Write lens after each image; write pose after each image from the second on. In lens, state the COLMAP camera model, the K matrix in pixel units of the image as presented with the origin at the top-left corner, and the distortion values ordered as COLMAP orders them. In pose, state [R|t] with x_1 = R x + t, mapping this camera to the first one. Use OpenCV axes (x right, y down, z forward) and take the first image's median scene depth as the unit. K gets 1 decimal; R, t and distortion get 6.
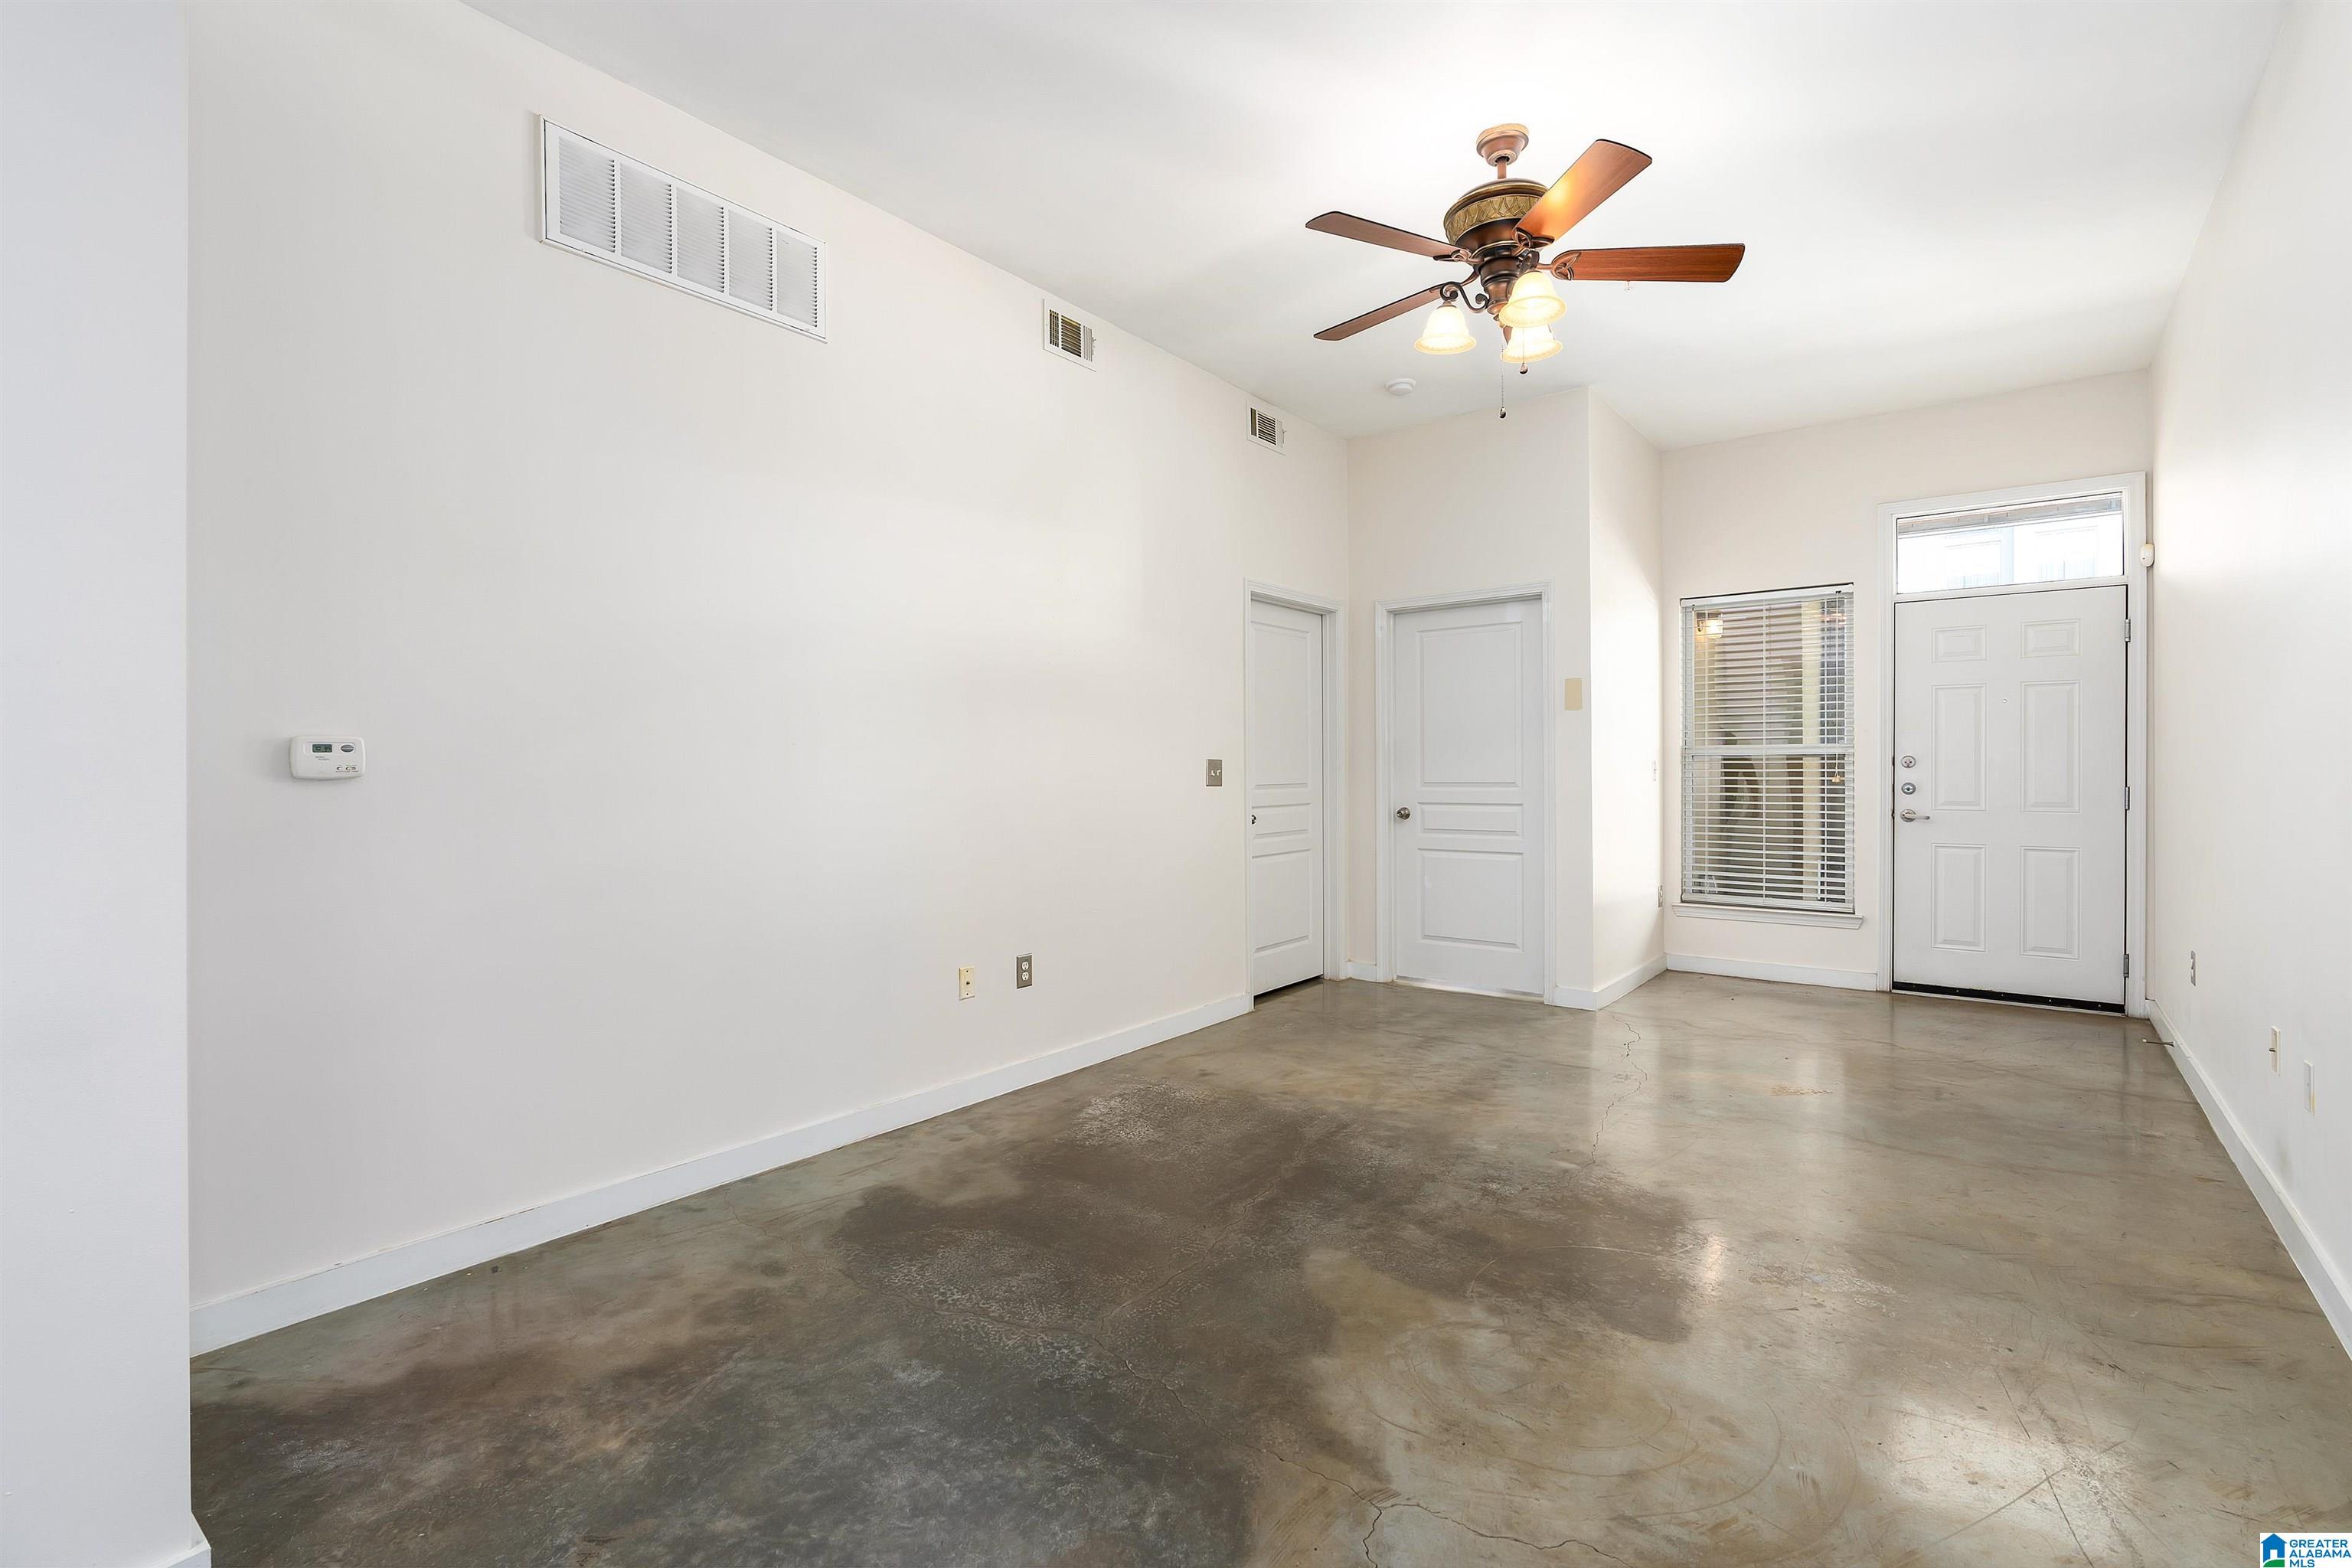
lens RADIAL K [[1049.8, 0, 1172.6], [0, 1049.8, 775.8], [0, 0, 1]] dist [-0.021504, 0.011145]
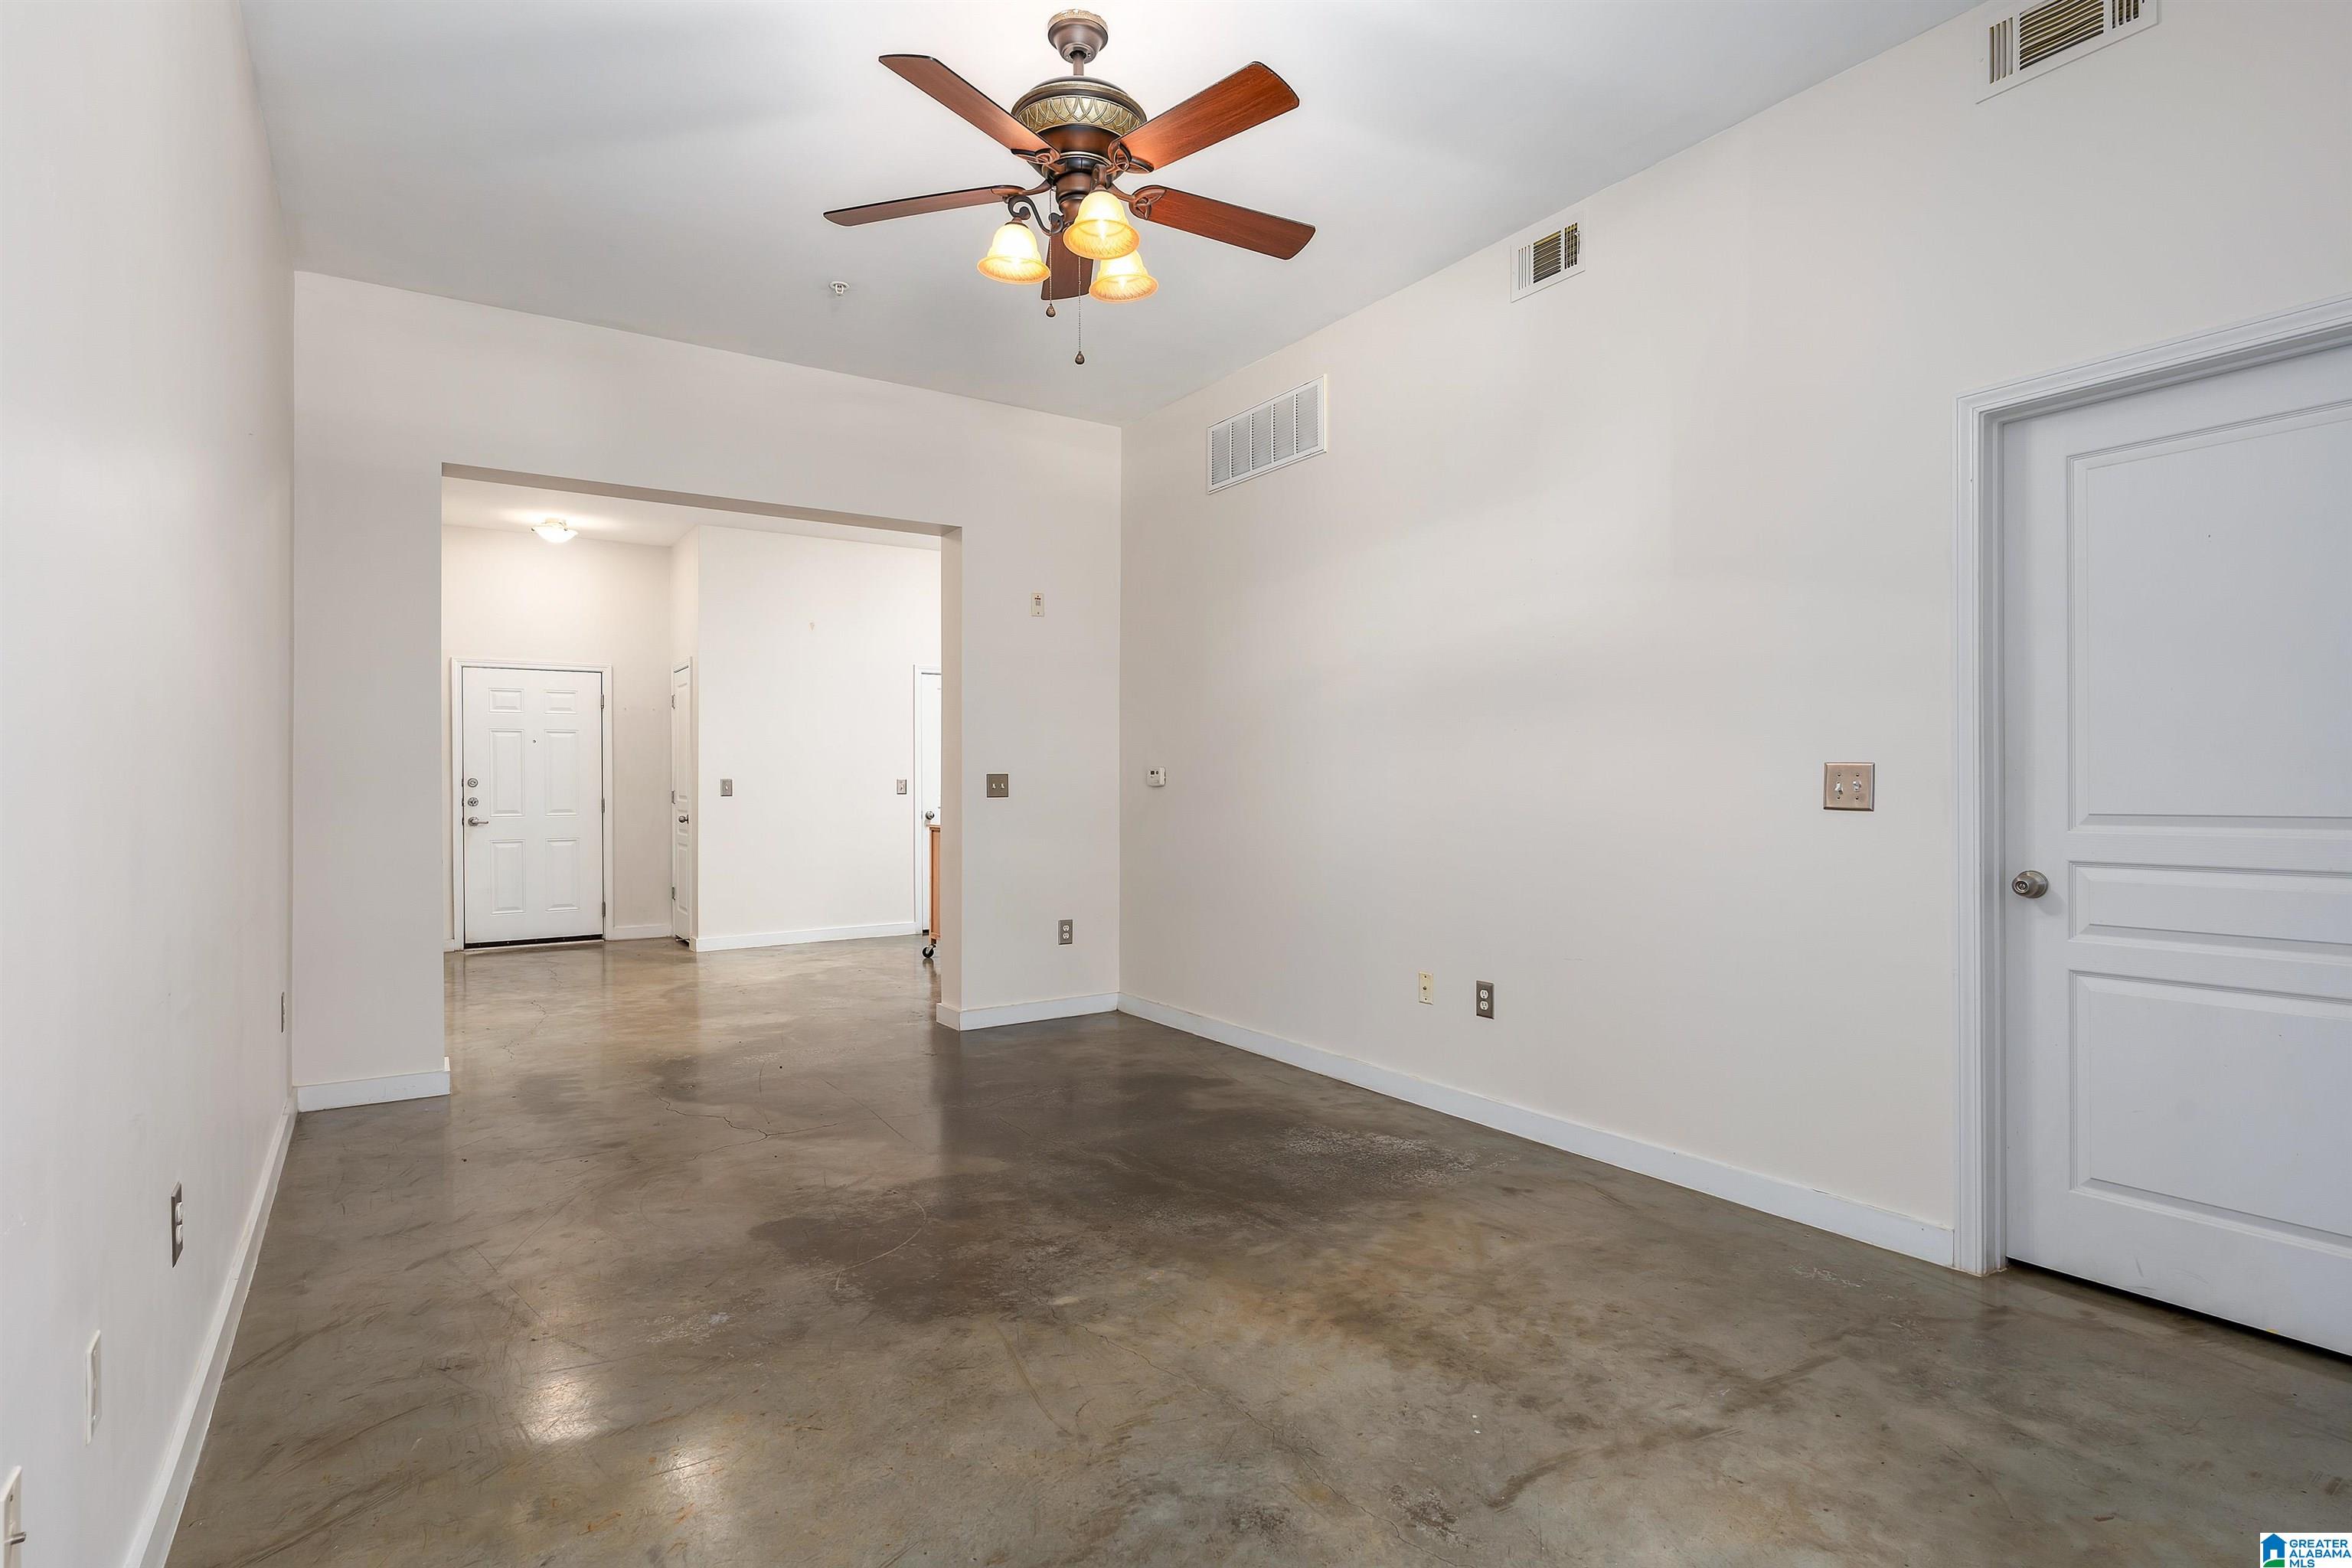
lens RADIAL K [[1163.2, 0, 1176.0], [0, 1163.2, 784.0], [0, 0, 1]] dist [-0.002258, -0.000342]
pose [[-0.311481, 0.004226, -0.950243, 0.940156], [-0.000583, 0.999989, 0.004638, -0.009586], [0.950252, 0.001999, -0.311475, 1.085466]]
